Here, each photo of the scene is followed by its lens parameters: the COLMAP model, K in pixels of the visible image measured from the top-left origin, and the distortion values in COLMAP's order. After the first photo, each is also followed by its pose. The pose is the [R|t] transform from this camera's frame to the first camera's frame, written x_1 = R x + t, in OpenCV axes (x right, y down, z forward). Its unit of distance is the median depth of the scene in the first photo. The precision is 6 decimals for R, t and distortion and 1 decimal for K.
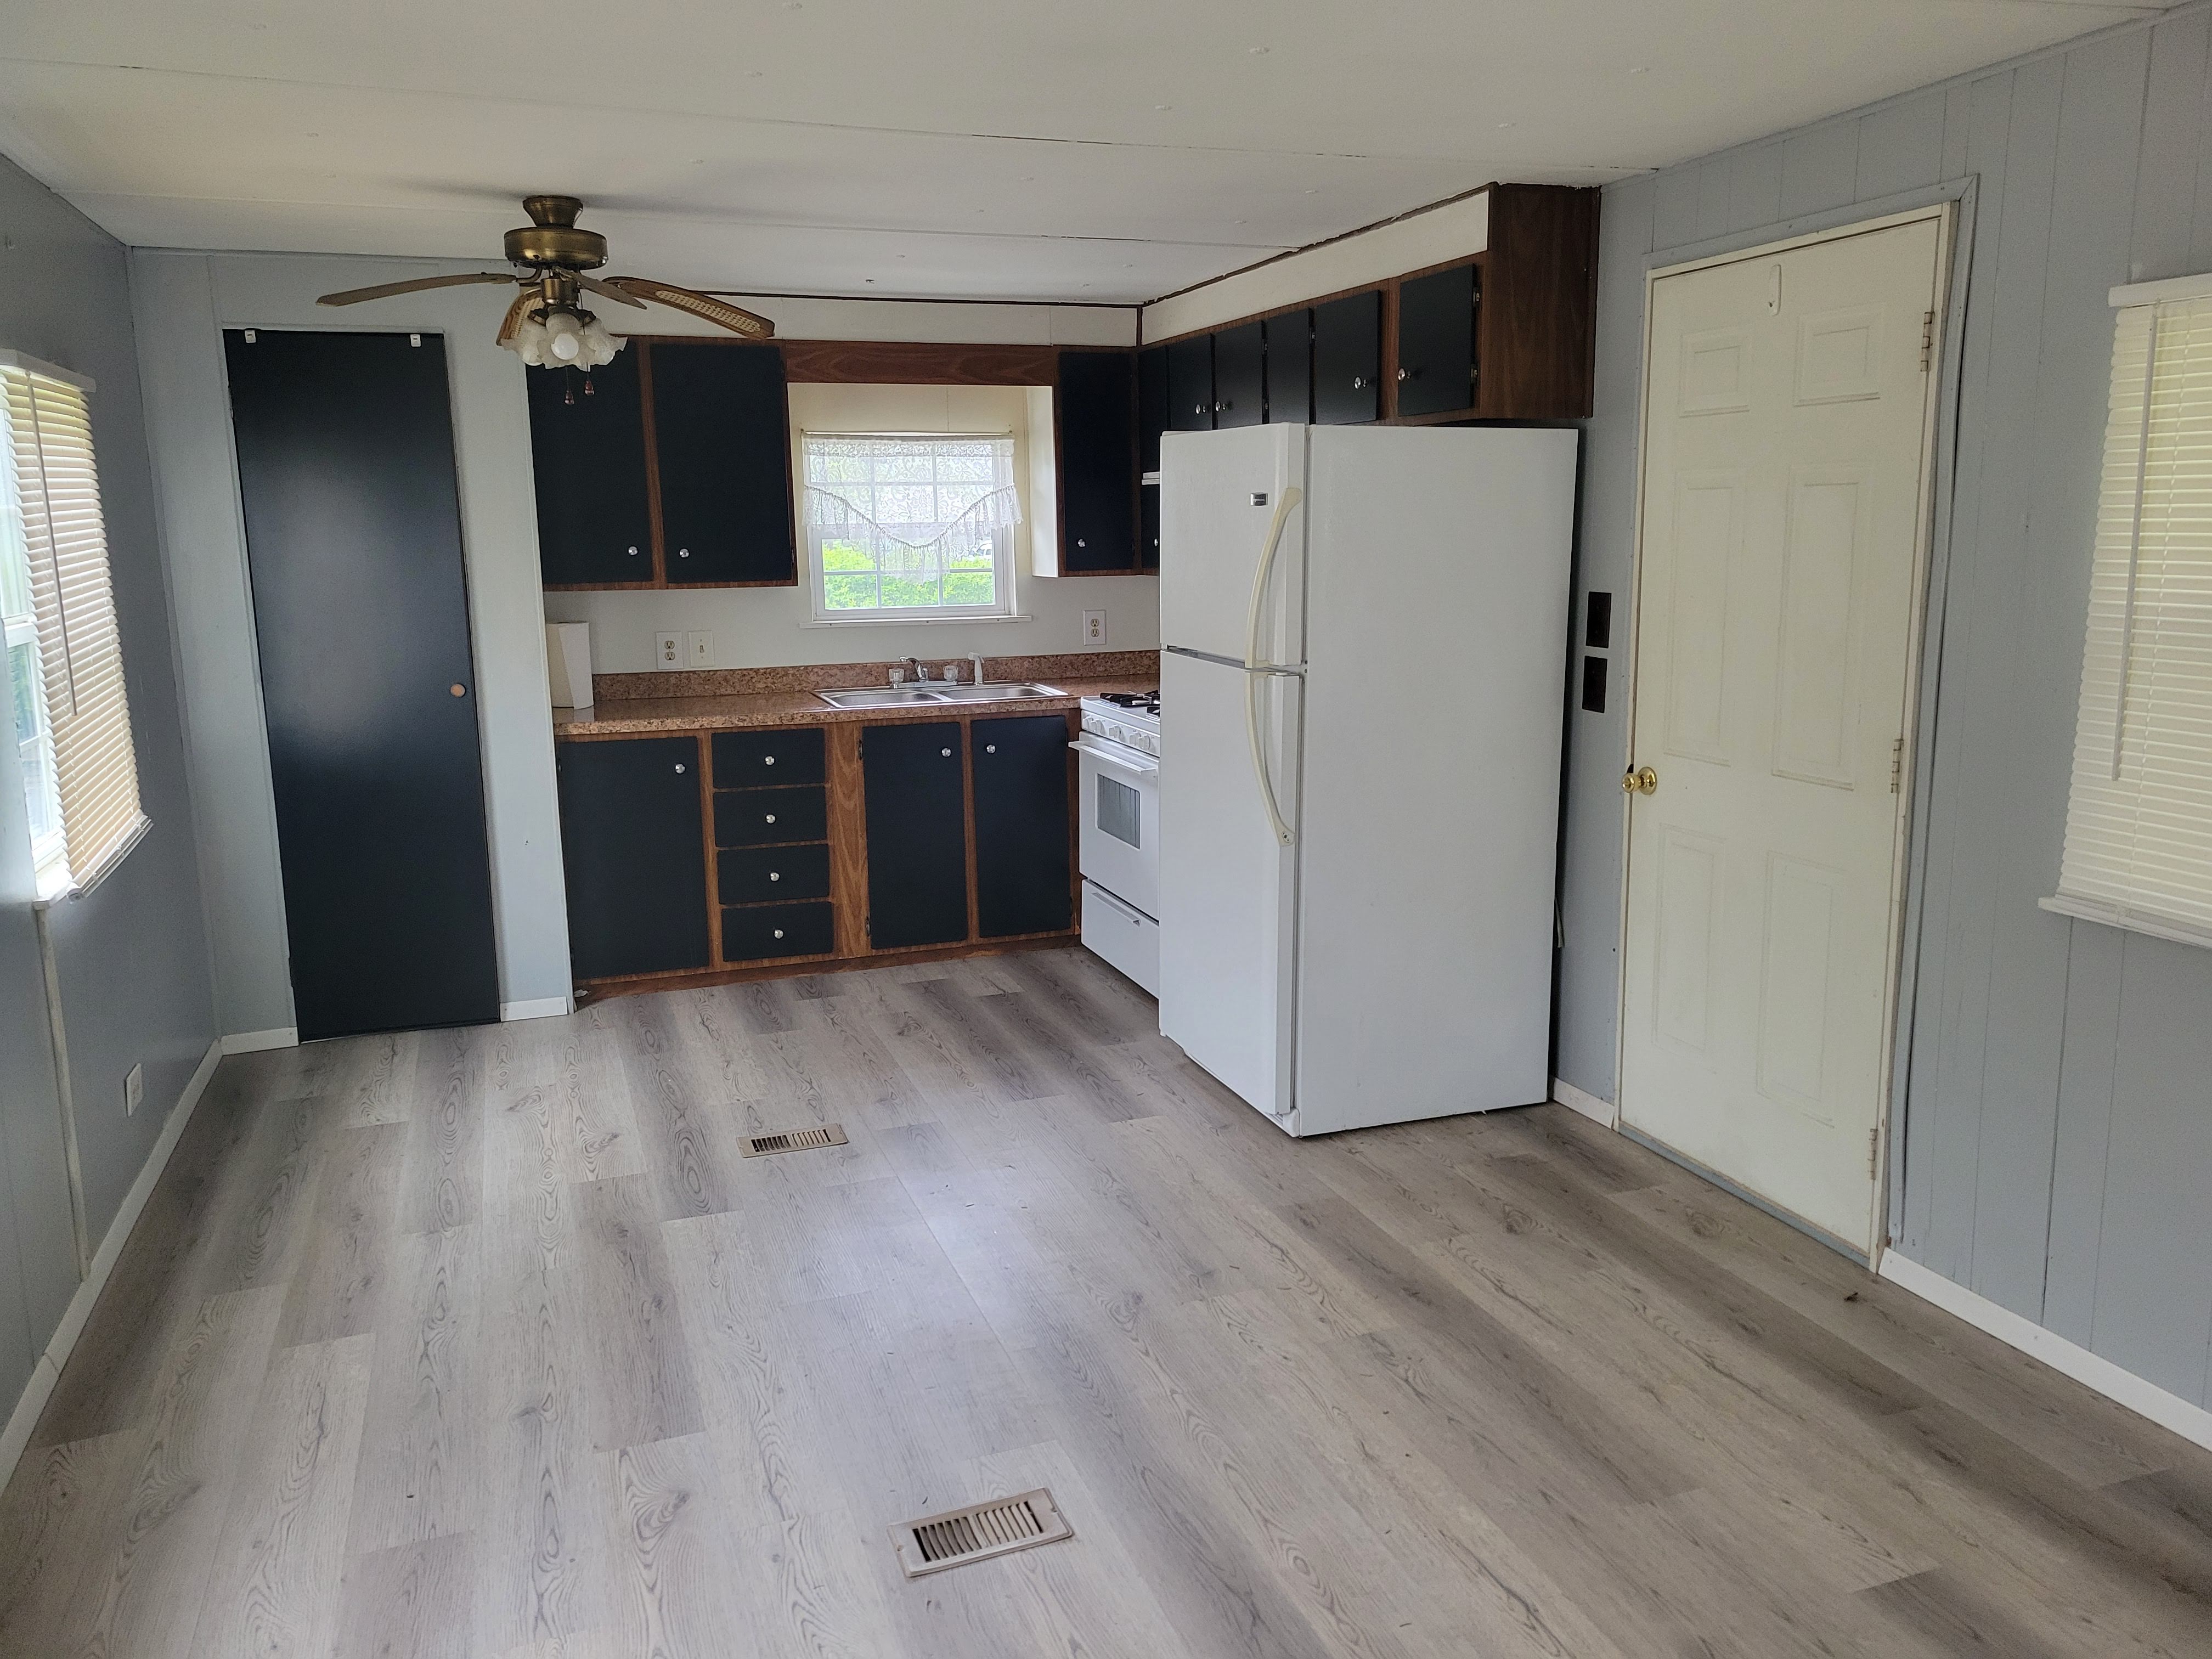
lens RADIAL K [[1653.5, 0, 1102.3], [0, 1653.5, 824.3], [0, 0, 1]] dist [0.052549, -0.028671]
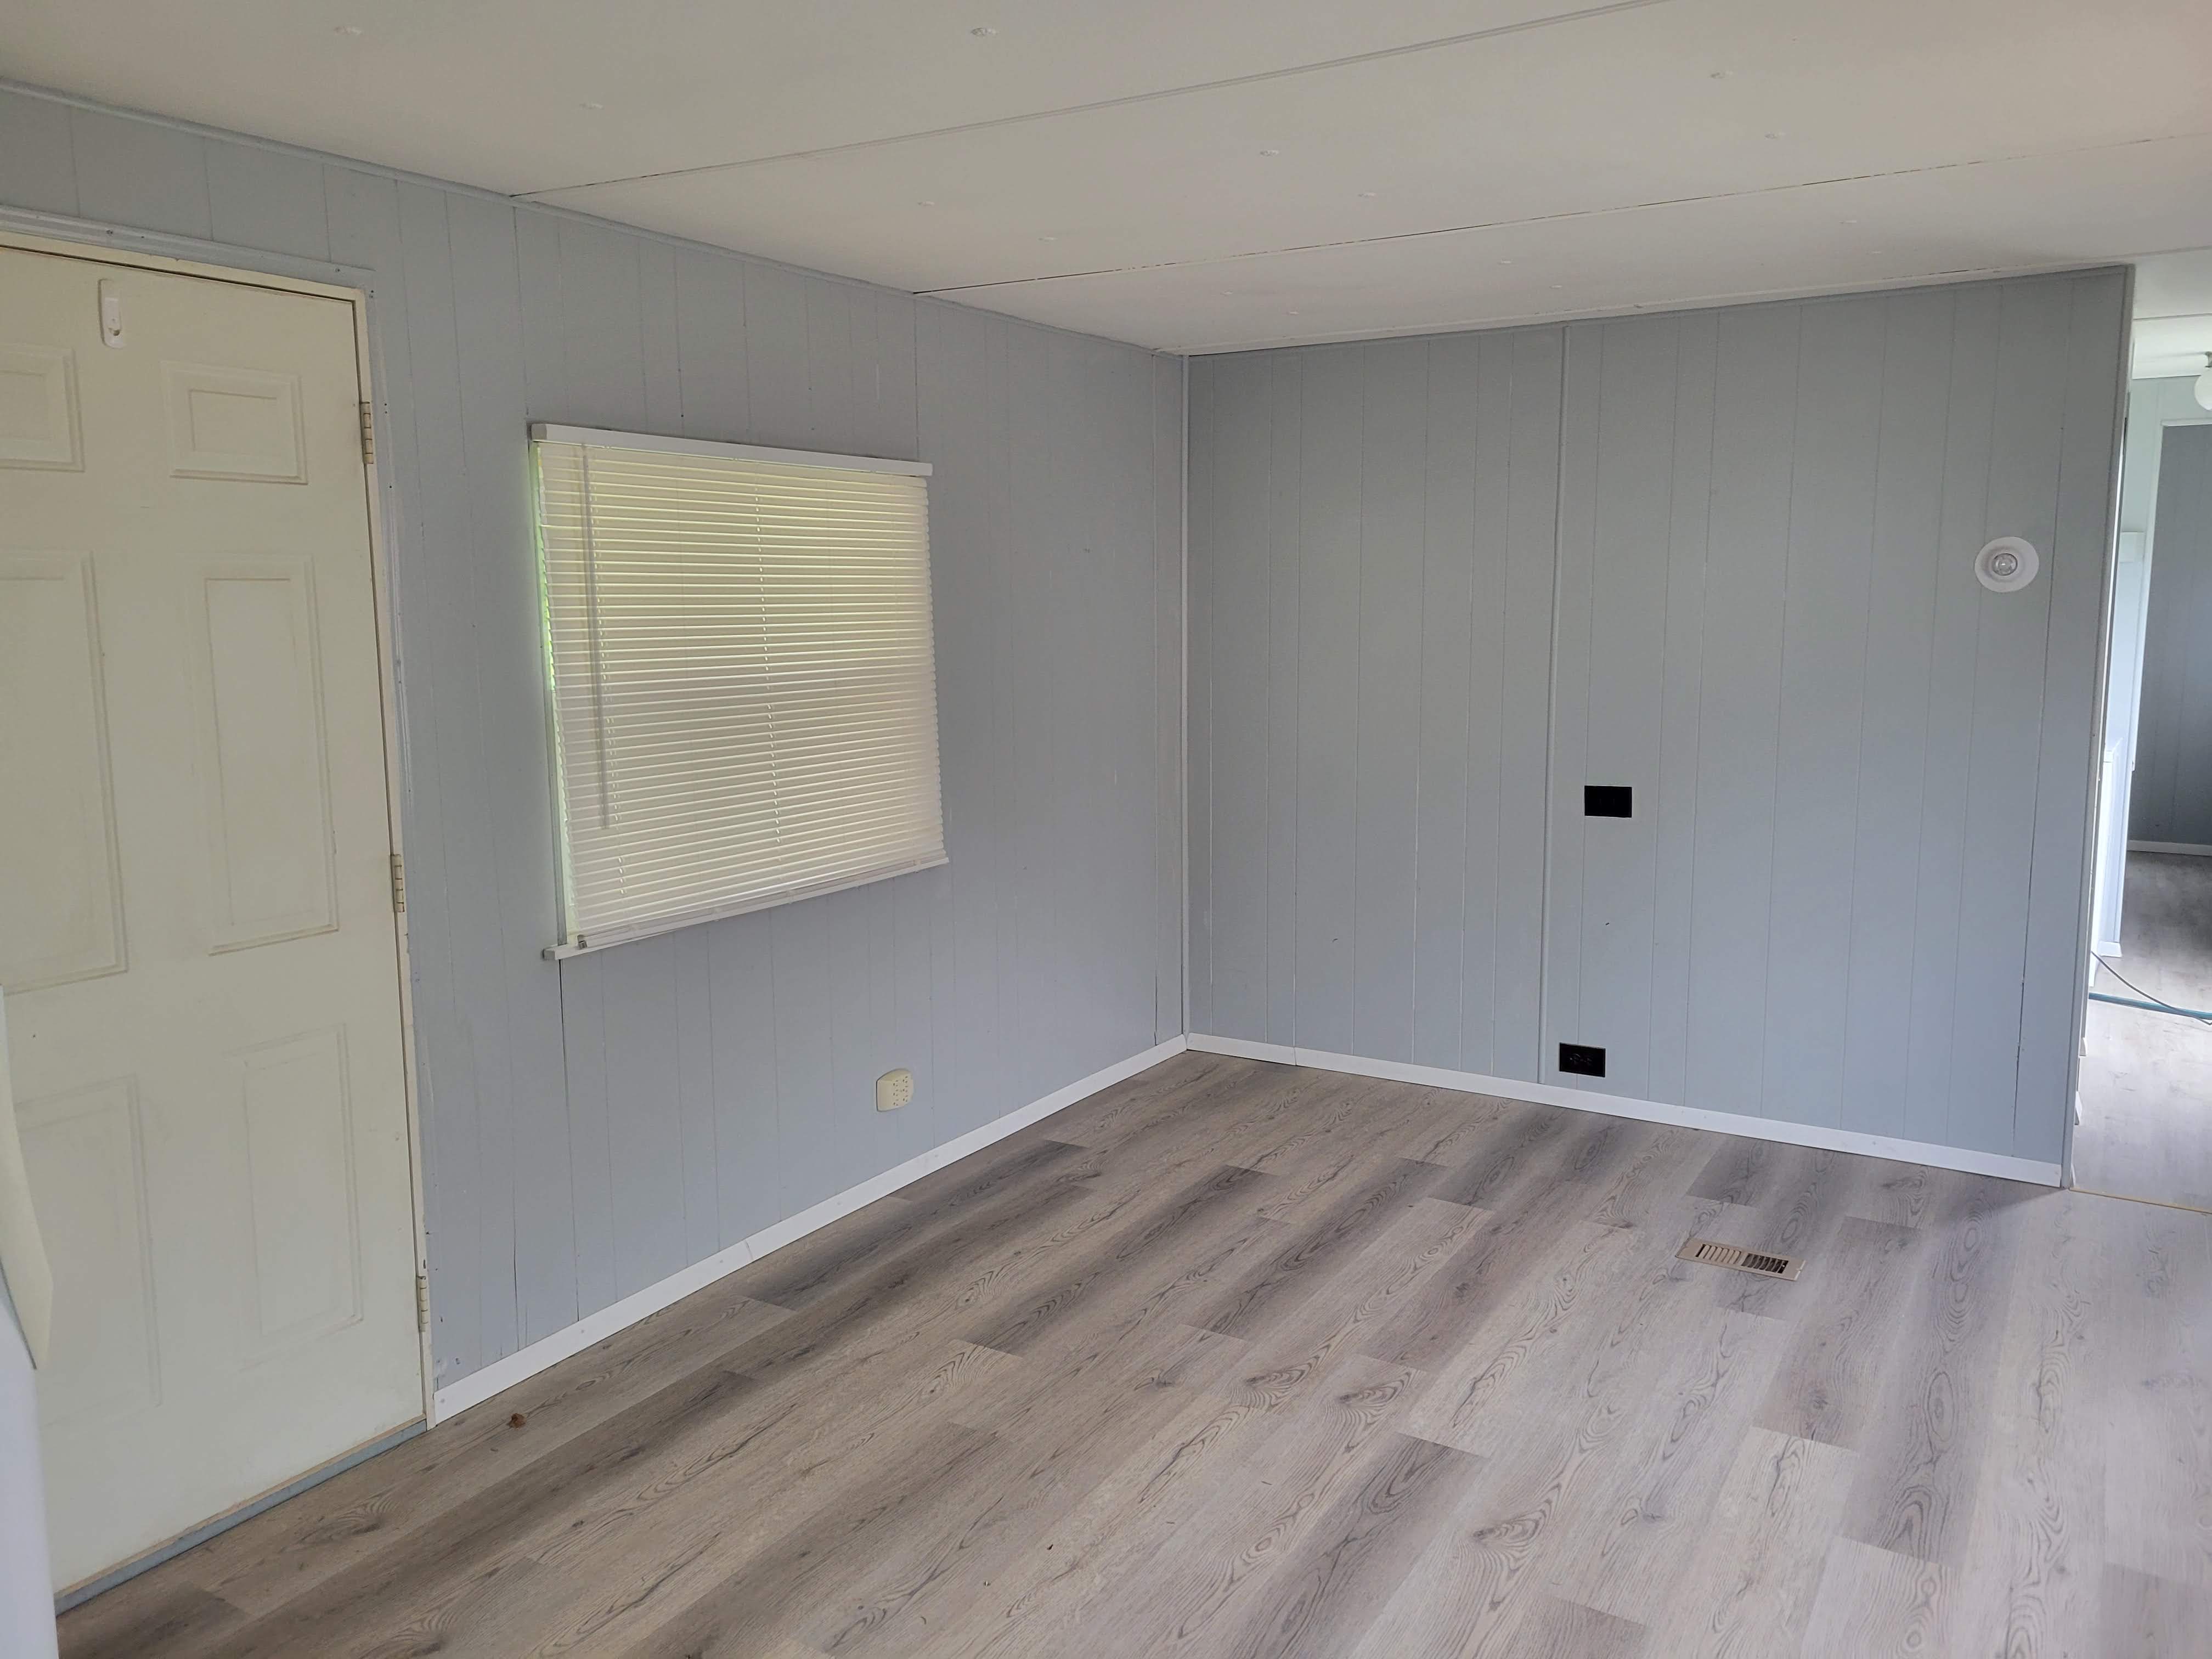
lens RADIAL K [[1653.5, 0, 1095.2], [0, 1653.5, 818.1], [0, 0, 1]] dist [0.052549, -0.028671]
pose [[-0.626759, -0.083586, 0.774717, -0.278852], [0.162332, 0.958409, 0.234734, -0.129813], [-0.762116, 0.272883, -0.587123, 0.717299]]
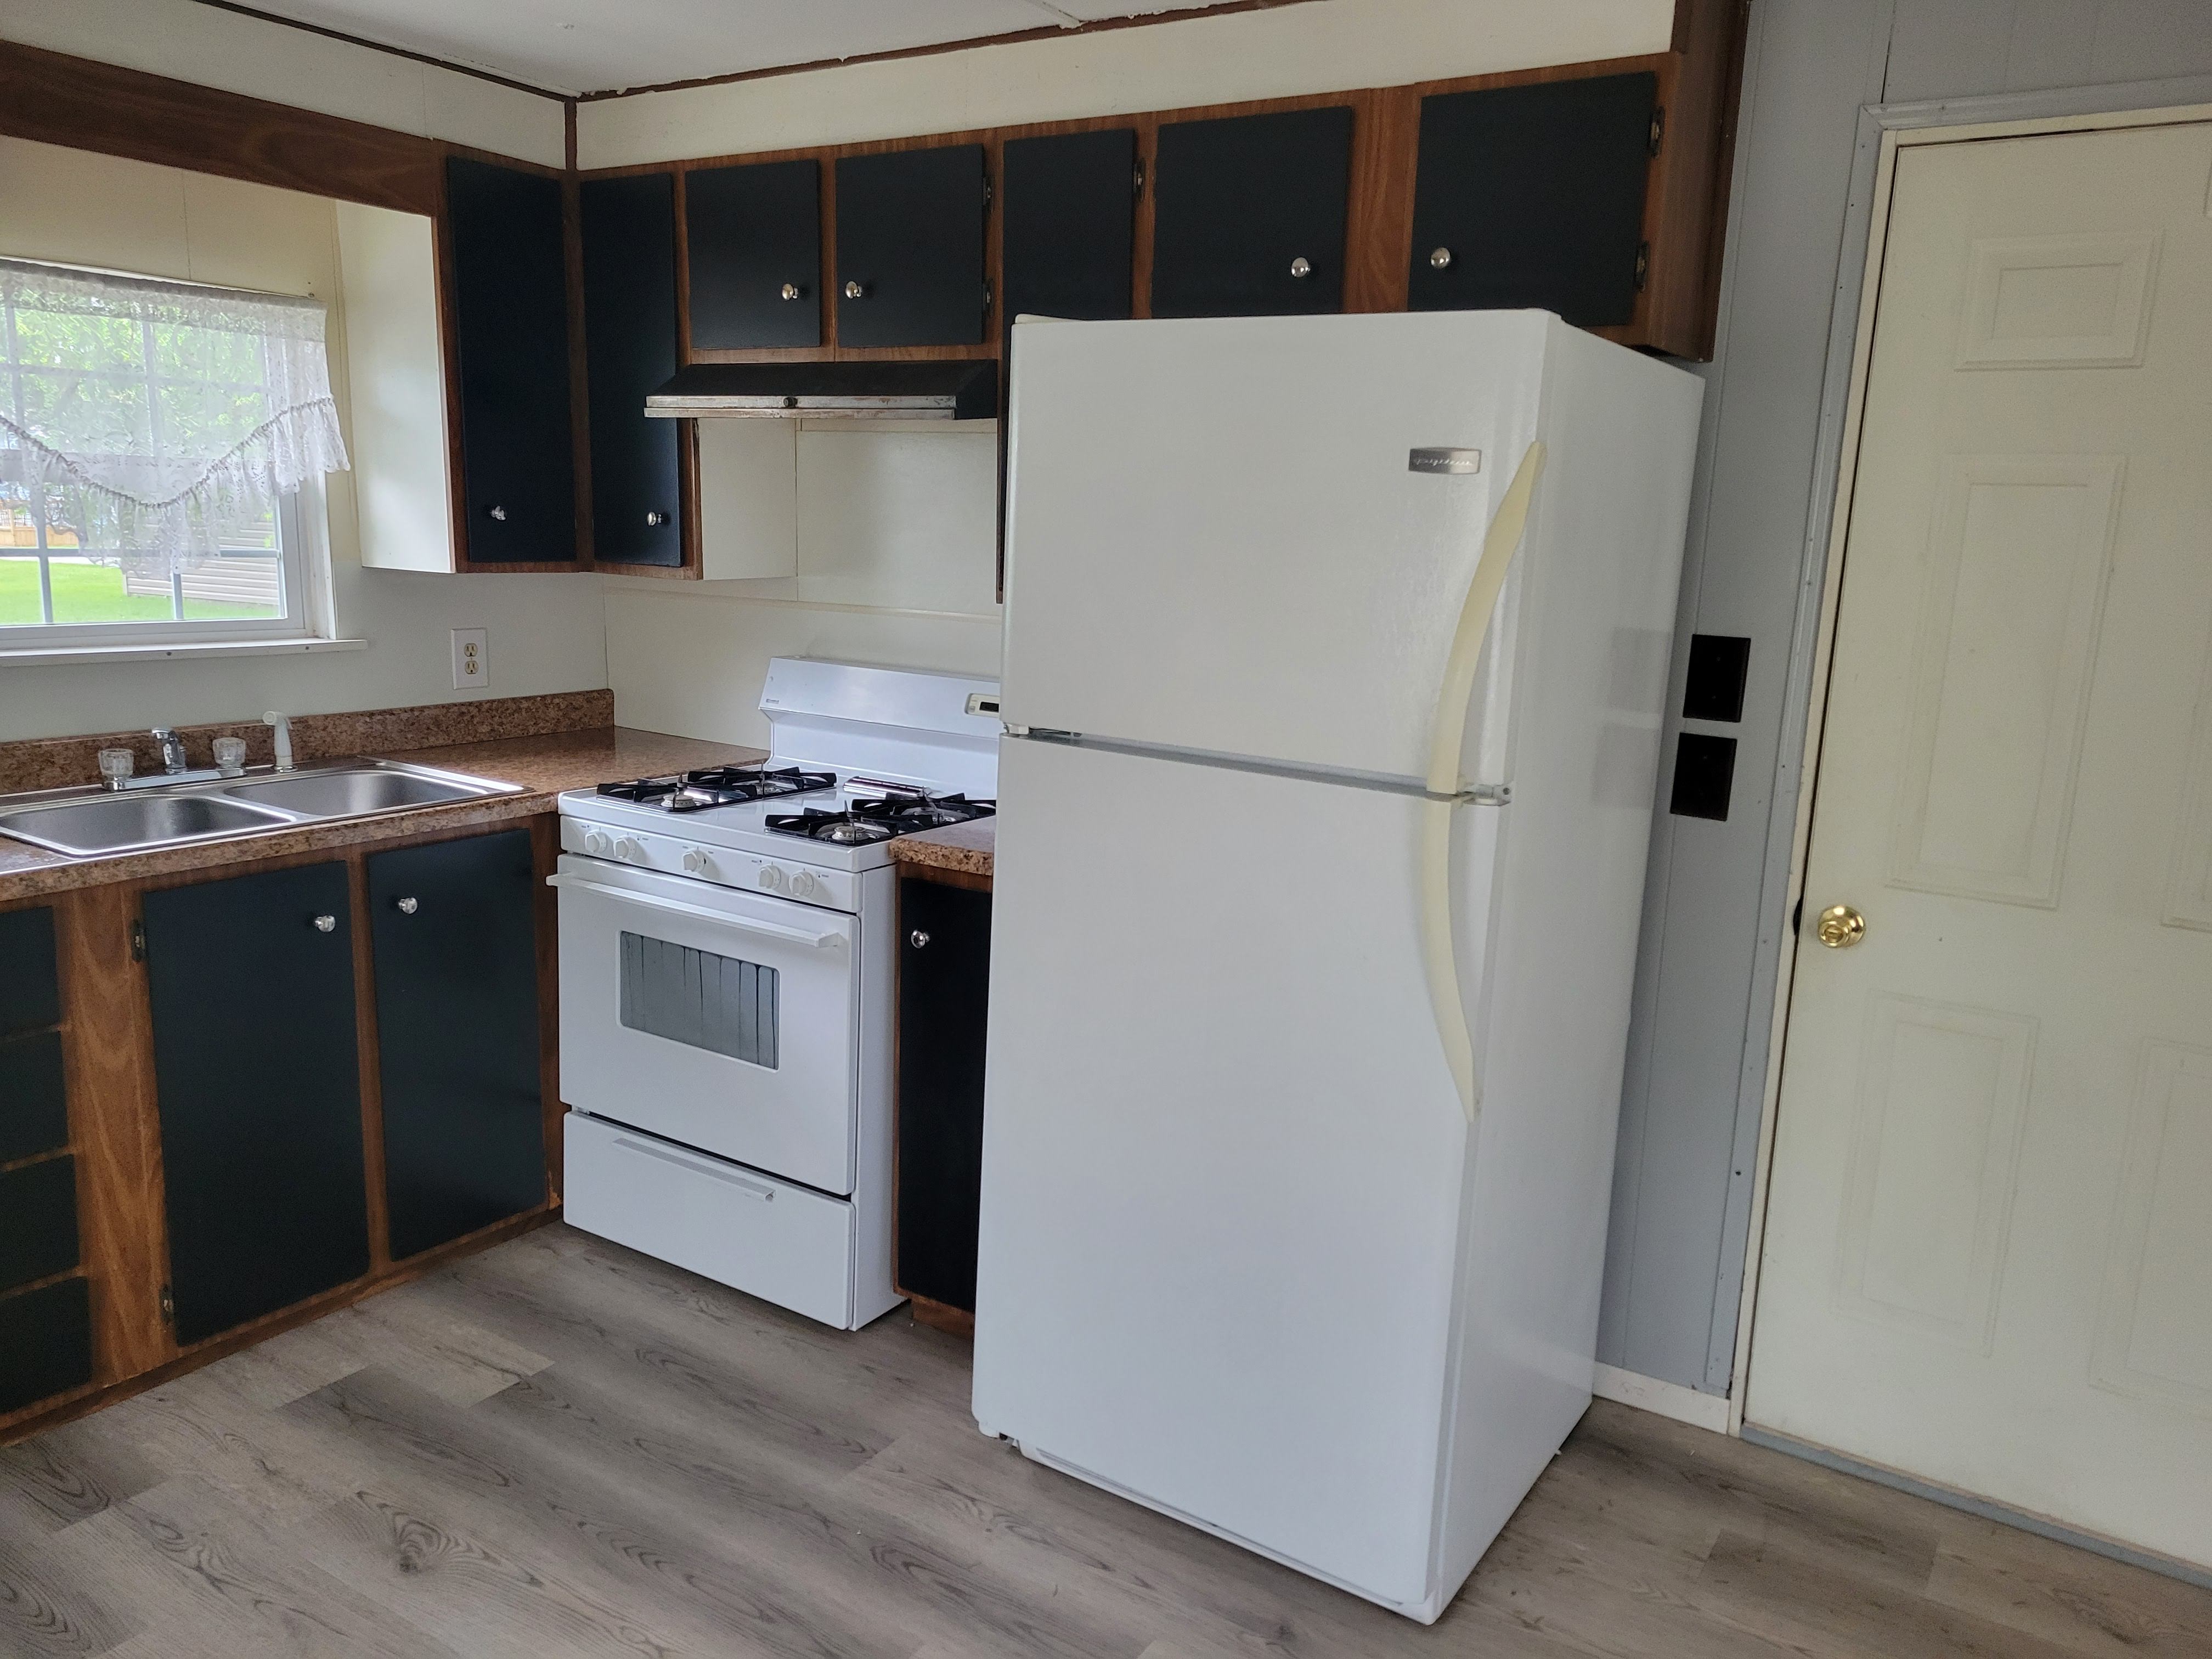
lens RADIAL K [[1653.5, 0, 1101.0], [0, 1653.5, 841.2], [0, 0, 1]] dist [0.052549, -0.028671]
pose [[0.795749, -0.078189, 0.600558, -0.211590], [0.064297, 0.996934, 0.044600, -0.076572], [-0.602203, 0.003124, 0.798337, 0.460526]]
